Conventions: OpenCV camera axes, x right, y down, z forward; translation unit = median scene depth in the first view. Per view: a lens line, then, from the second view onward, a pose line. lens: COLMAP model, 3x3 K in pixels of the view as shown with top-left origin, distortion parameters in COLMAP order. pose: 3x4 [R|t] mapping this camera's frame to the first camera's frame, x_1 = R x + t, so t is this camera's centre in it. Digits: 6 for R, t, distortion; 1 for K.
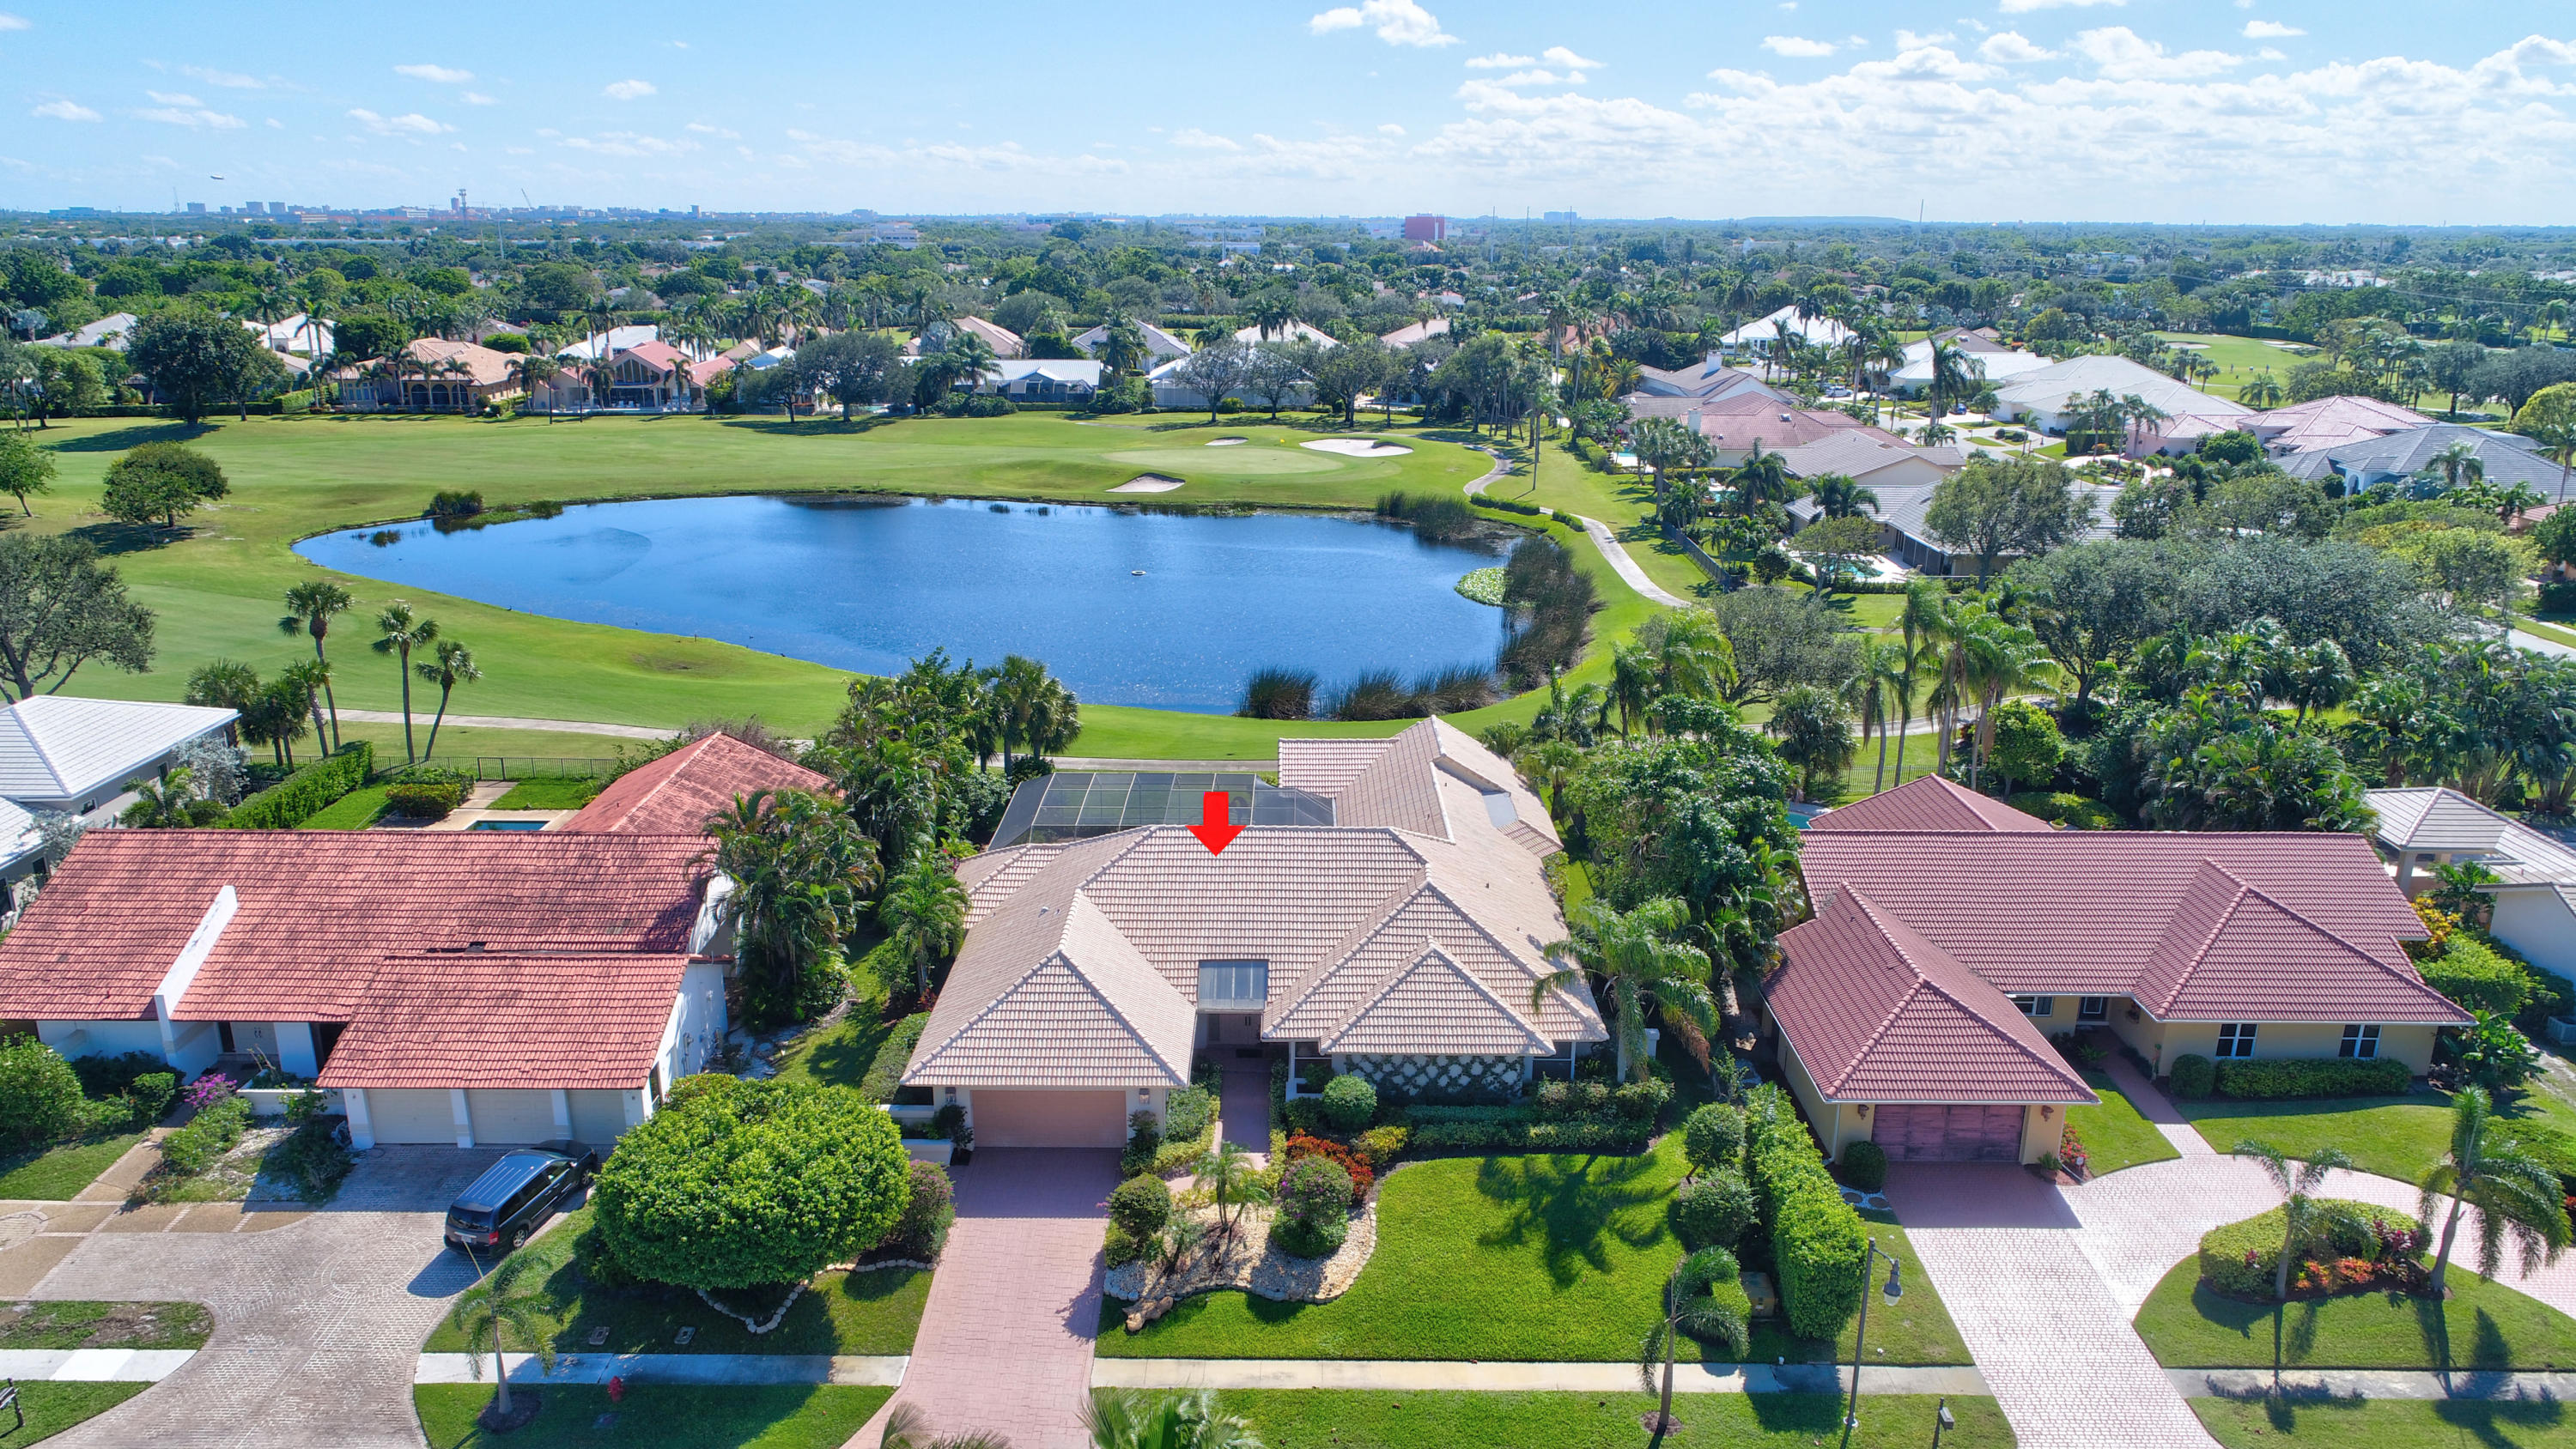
lens RADIAL K [[1783.6, 0, 1288.0], [0, 1783.6, 724.5], [0, 0, 1]] dist [-0.000280, 0.001624]
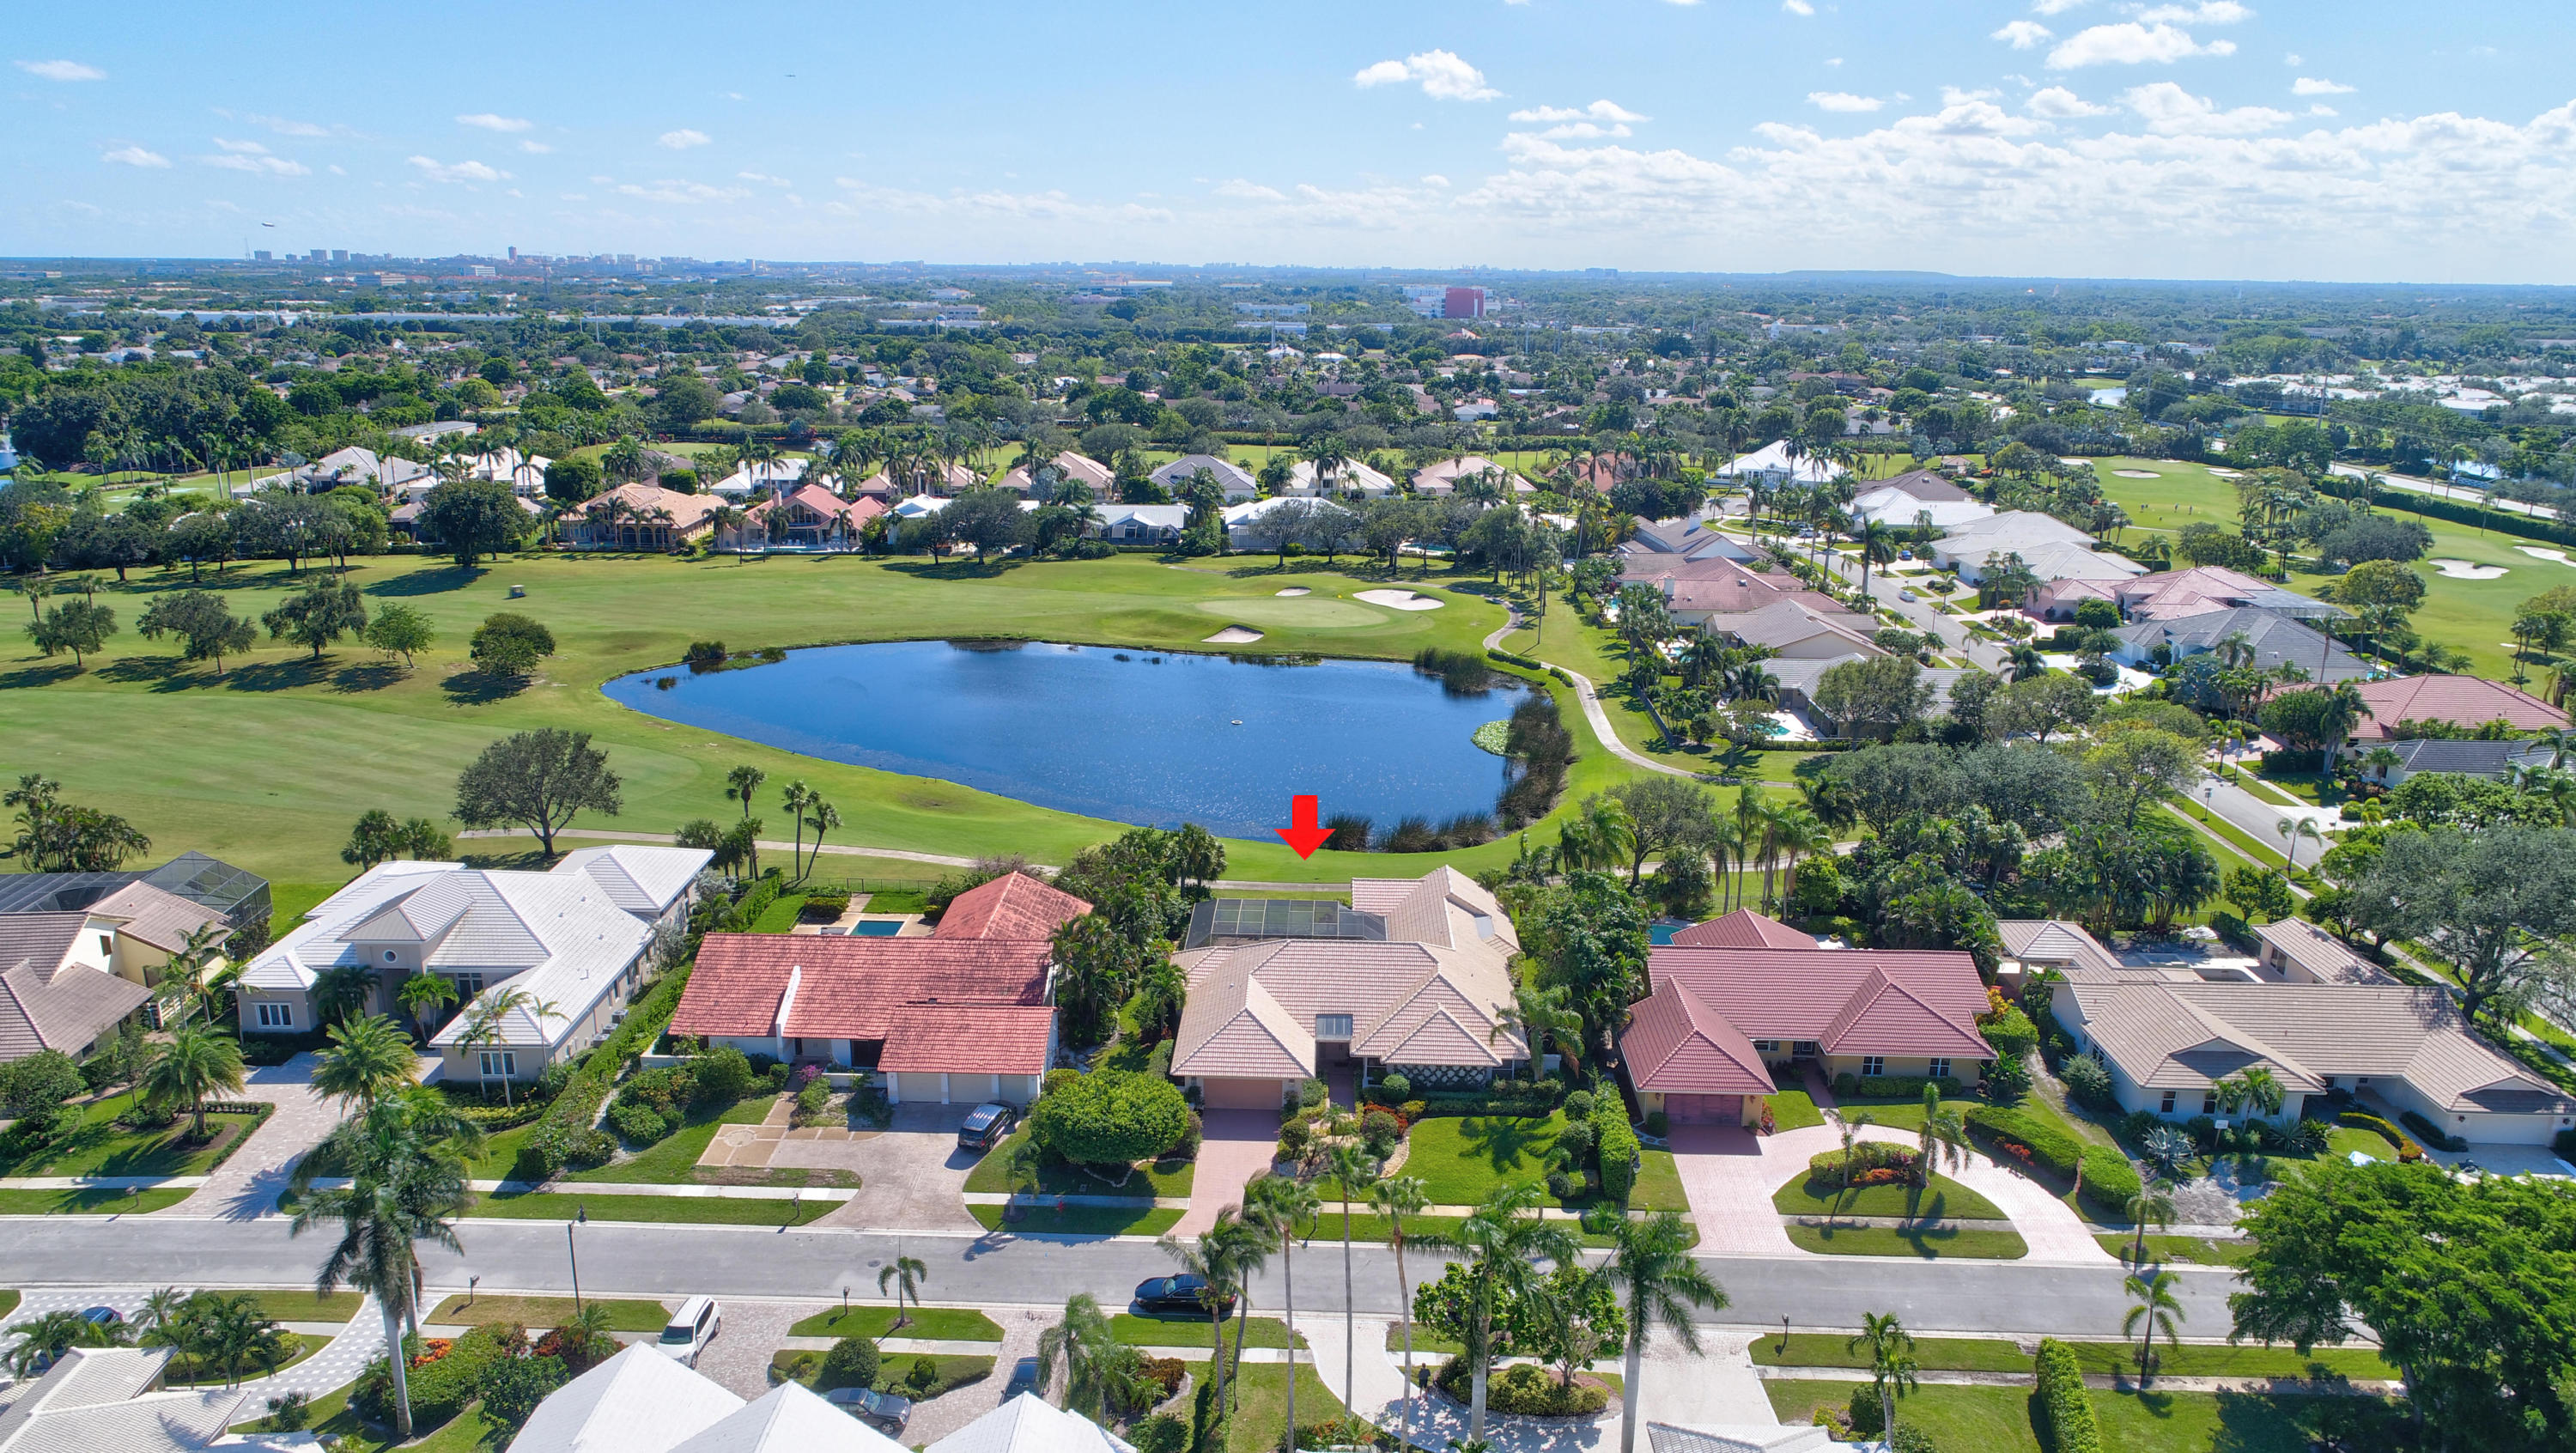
lens RADIAL K [[1790.3, 0, 1284.2], [0, 1790.3, 759.2], [0, 0, 1]] dist [0.000979, -0.004358]
pose [[0.999678, 0.012470, -0.022096, -0.044949], [-0.012612, 0.999900, -0.006321, -0.123690], [0.022015, 0.006597, 0.999736, -0.887637]]
